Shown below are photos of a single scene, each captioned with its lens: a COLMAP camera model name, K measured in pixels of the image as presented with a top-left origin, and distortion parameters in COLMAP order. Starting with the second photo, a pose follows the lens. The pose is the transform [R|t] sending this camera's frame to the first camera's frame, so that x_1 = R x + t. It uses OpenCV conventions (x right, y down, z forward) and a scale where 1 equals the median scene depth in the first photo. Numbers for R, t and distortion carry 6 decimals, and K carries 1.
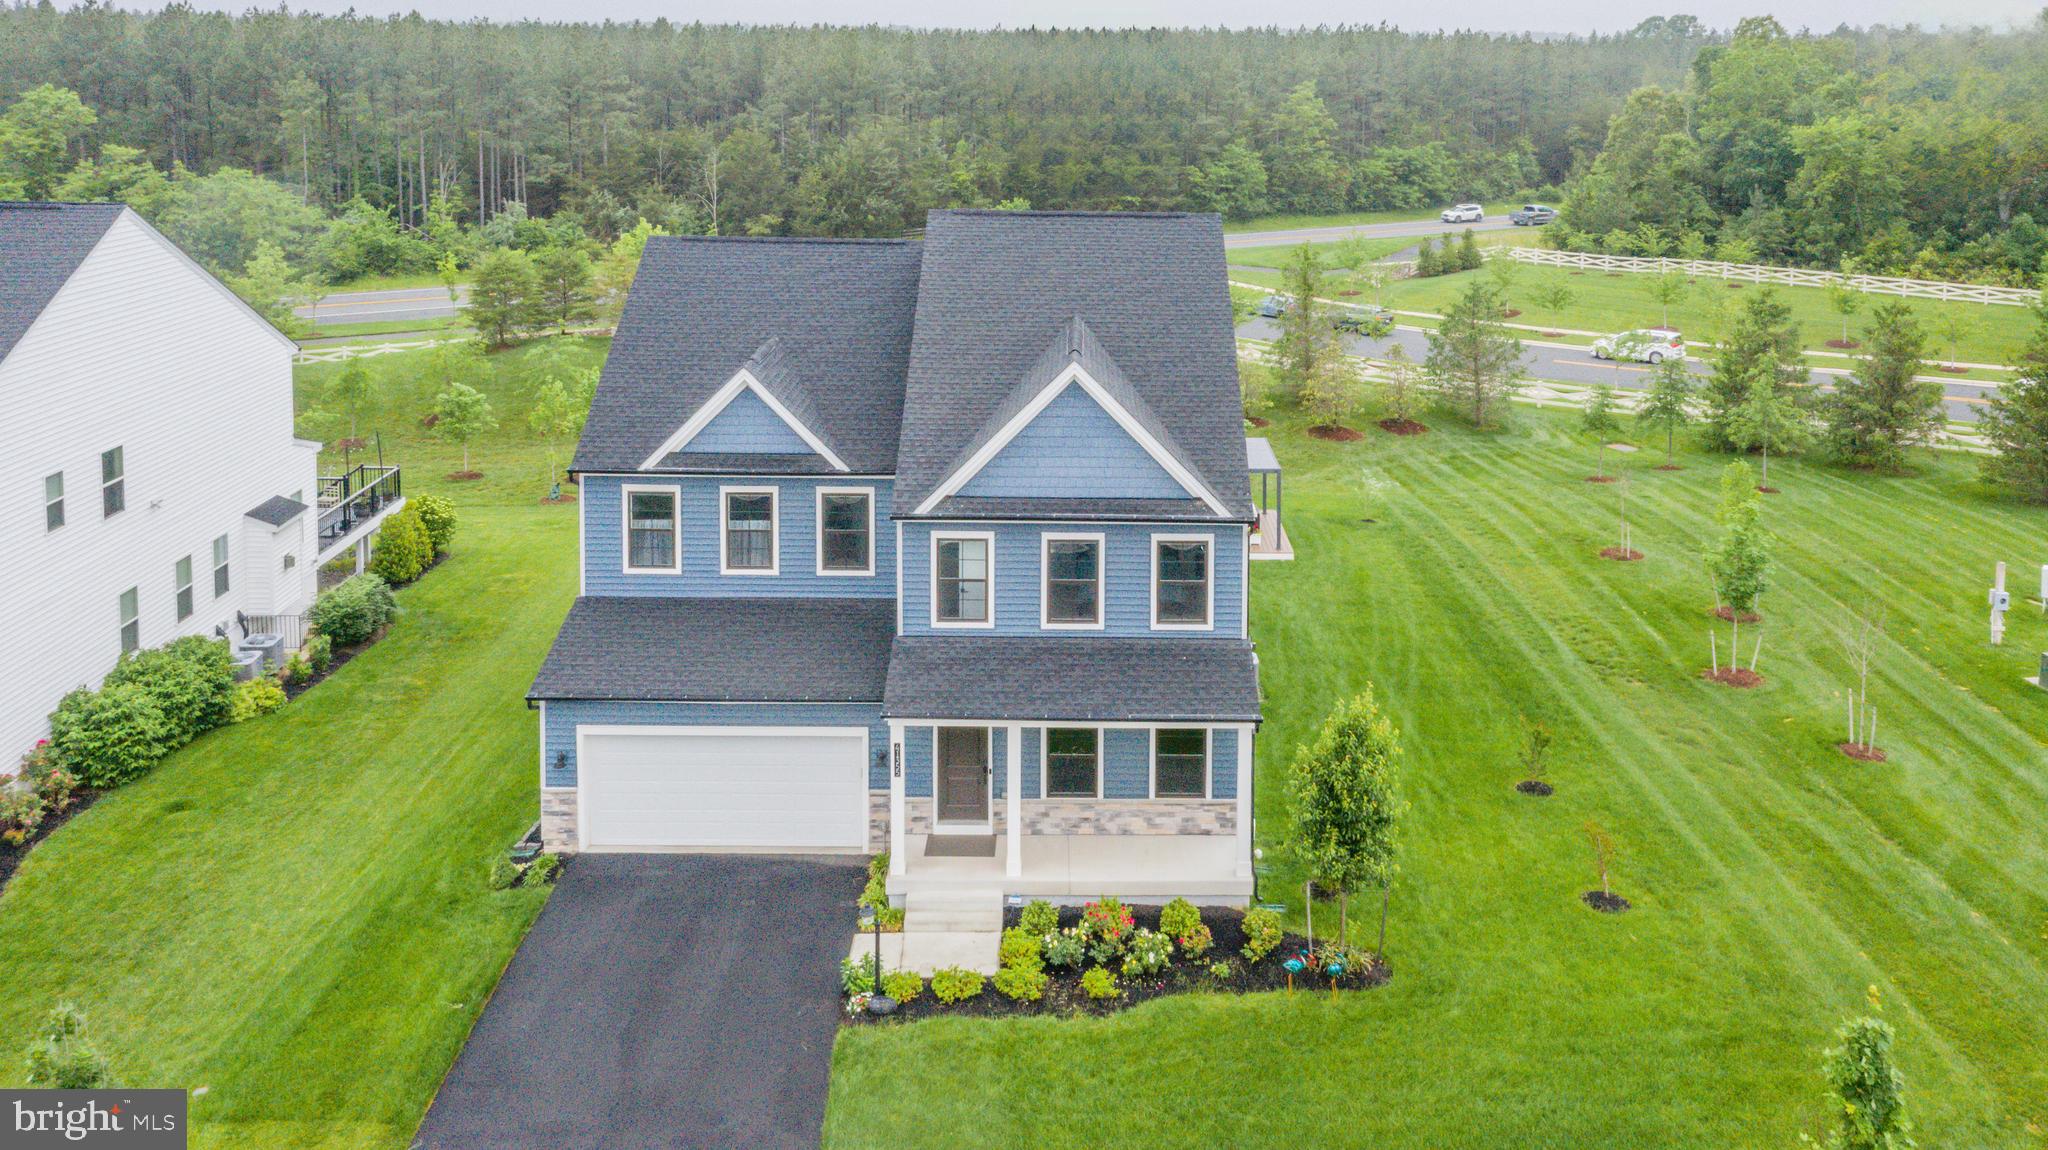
lens RADIAL K [[2208.0, 0, 1052.4], [0, 2208.0, 516.5], [0, 0, 1]] dist [0.018188, 0.000000]
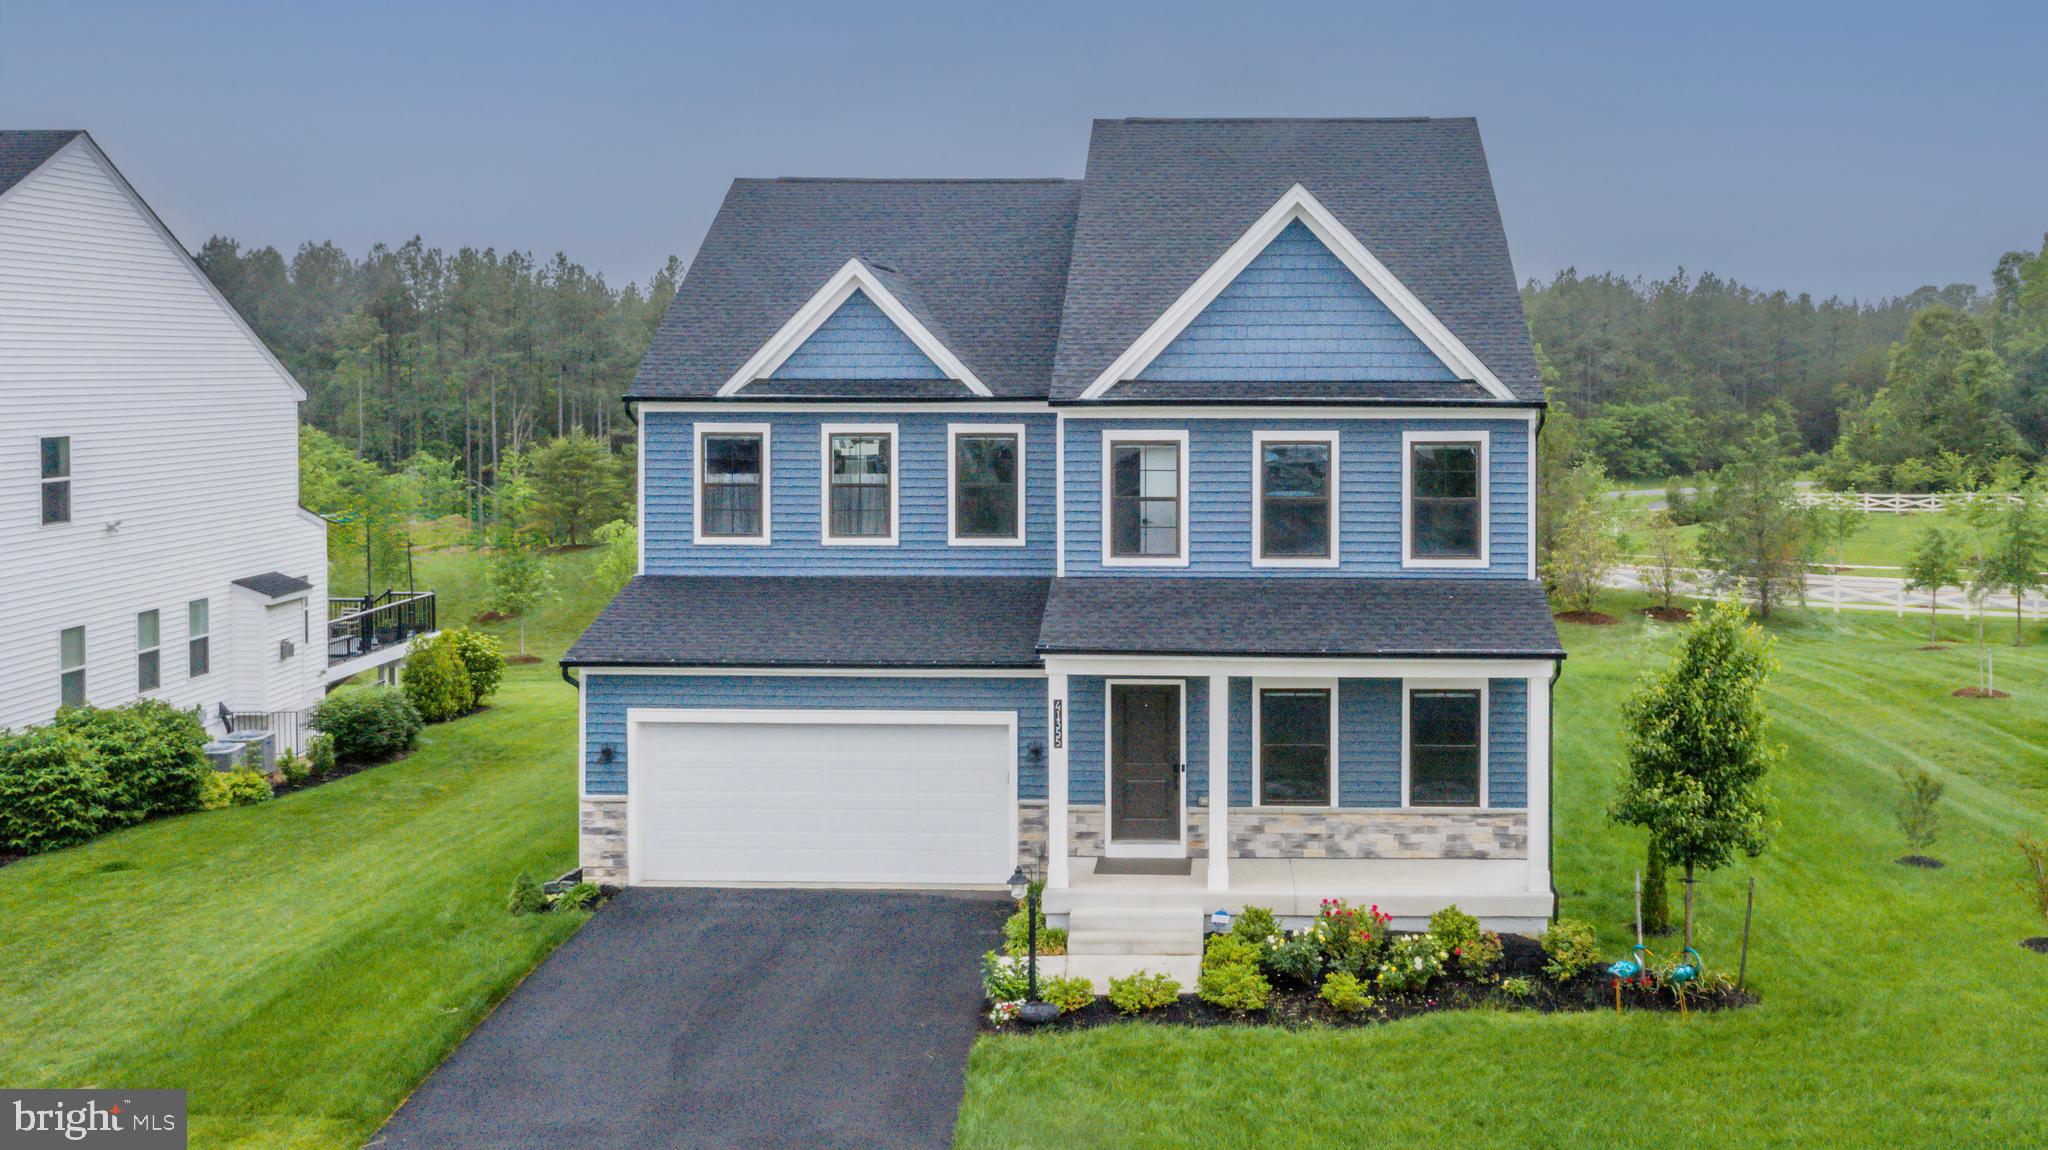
lens RADIAL K [[2523.5, 0, 1048.9], [0, 2523.5, 713.9], [0, 0, 1]] dist [0.025357, 0.000000]
pose [[0.997883, -0.005374, -0.064810, -0.017522], [-0.000414, 0.996035, -0.088963, 0.165710], [0.065031, 0.088801, 0.993924, 0.156695]]
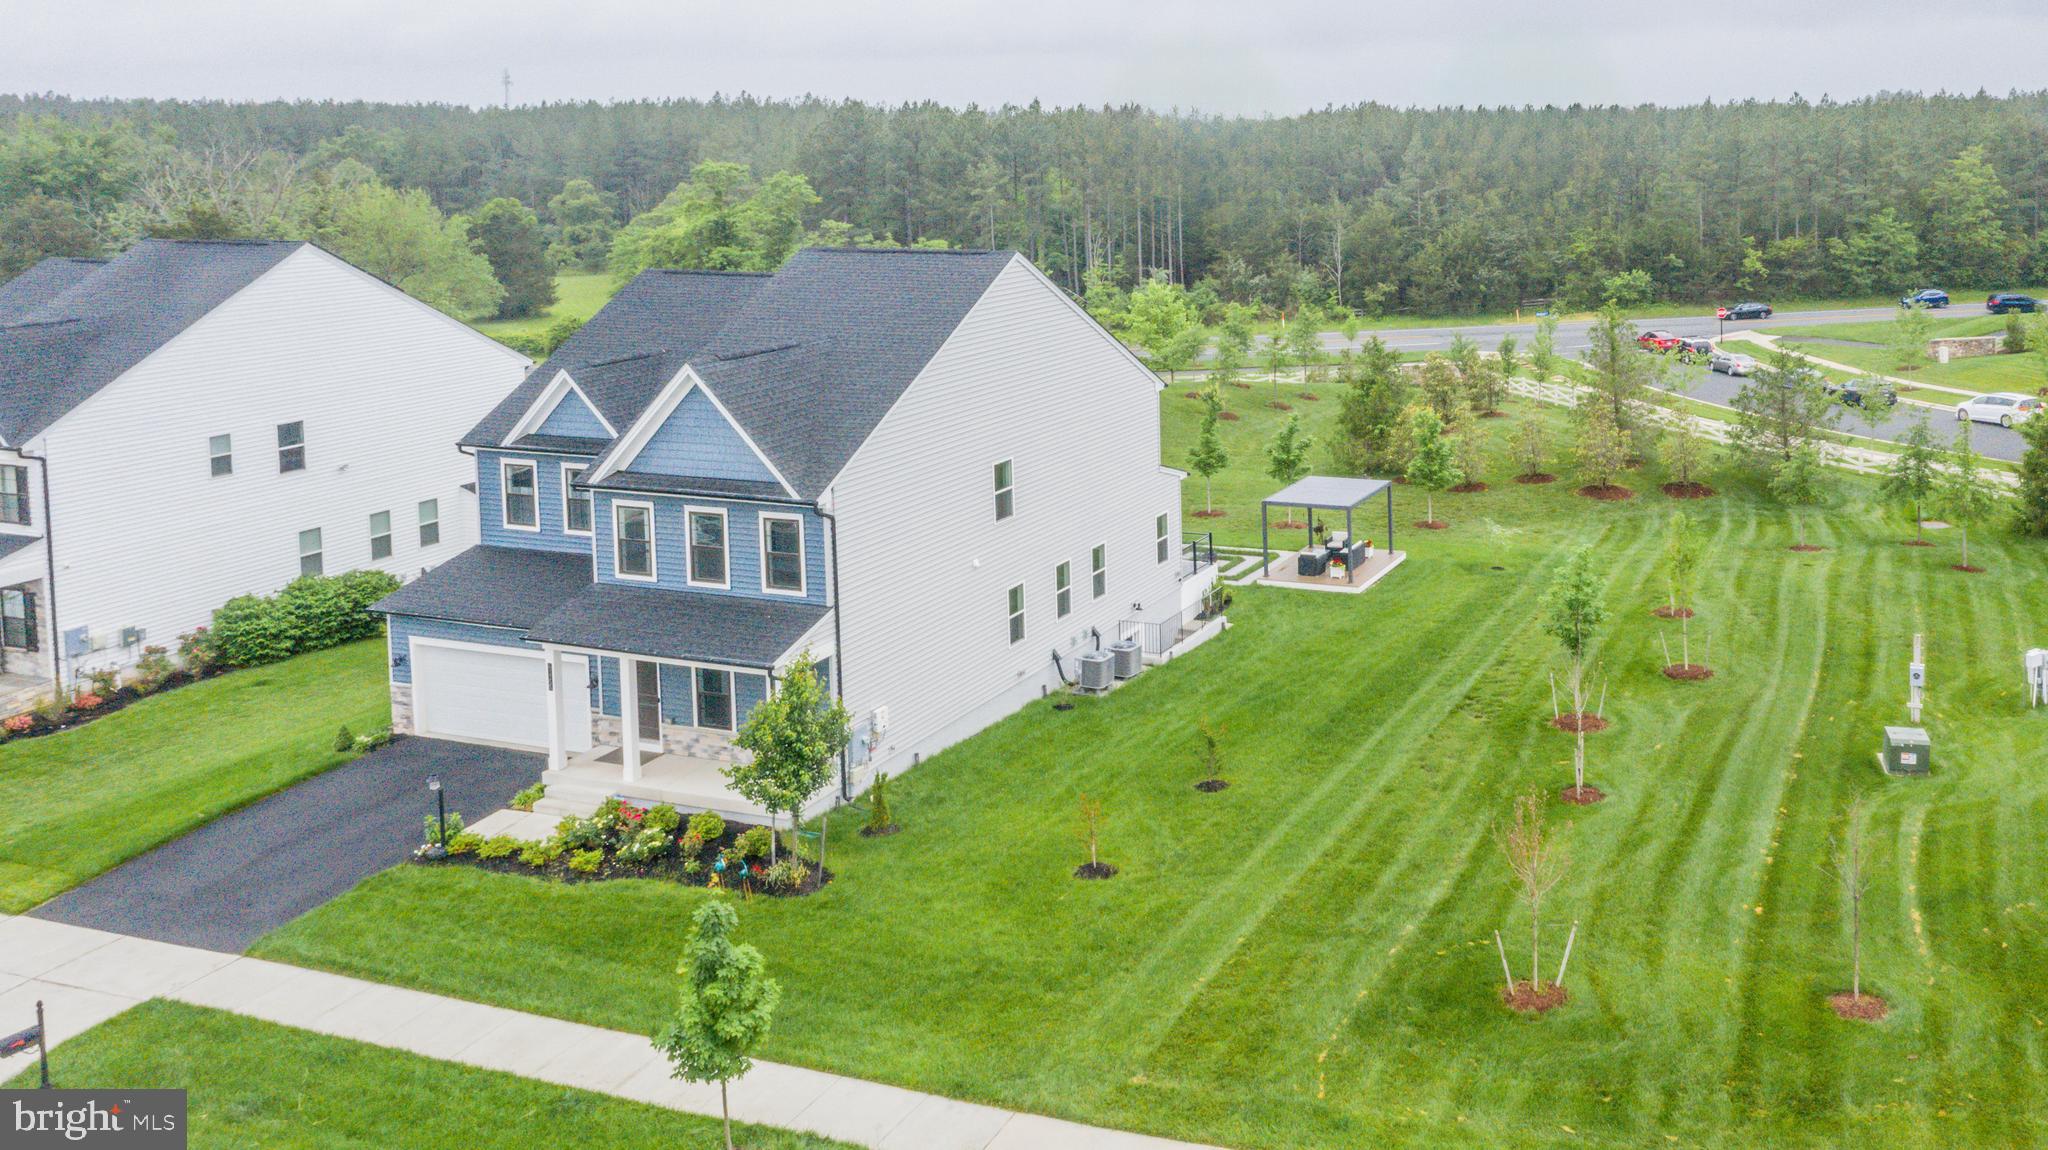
lens RADIAL K [[2208.0, 0, 1029.6], [0, 2208.0, 568.7], [0, 0, 1]] dist [0.018188, 0.000000]
pose [[0.885625, 0.065420, -0.459771, 0.685600], [-0.067664, 0.997641, 0.011615, 0.013958], [0.459446, 0.020823, 0.887962, 0.004962]]
